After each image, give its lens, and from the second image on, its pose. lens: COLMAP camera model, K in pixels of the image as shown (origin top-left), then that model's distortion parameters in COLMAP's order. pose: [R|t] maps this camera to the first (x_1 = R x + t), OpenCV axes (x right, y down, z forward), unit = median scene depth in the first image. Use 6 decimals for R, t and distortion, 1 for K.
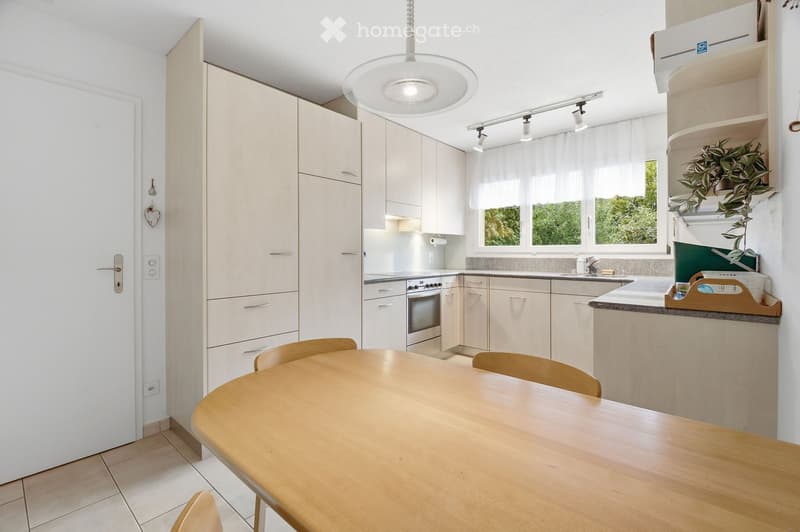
lens RADIAL K [[357.3, 0, 400.5], [0, 357.3, 252.2], [0, 0, 1]] dist [-0.000811, -0.000047]
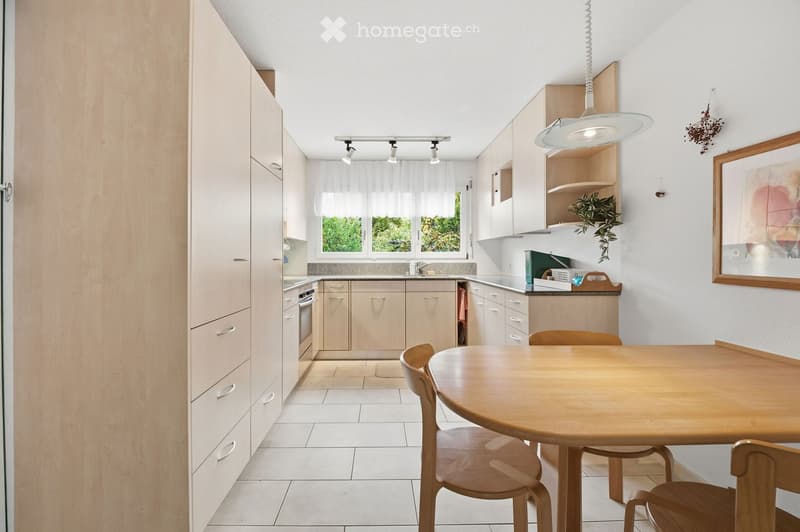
lens RADIAL K [[336.5, 0, 391.2], [0, 336.5, 259.5], [0, 0, 1]] dist [-0.000668, -0.000064]
pose [[0.745039, -0.005036, 0.667002, -0.339113], [0.003723, 0.999987, 0.003391, 0.001199], [-0.667010, -0.000043, 0.745049, 0.163700]]
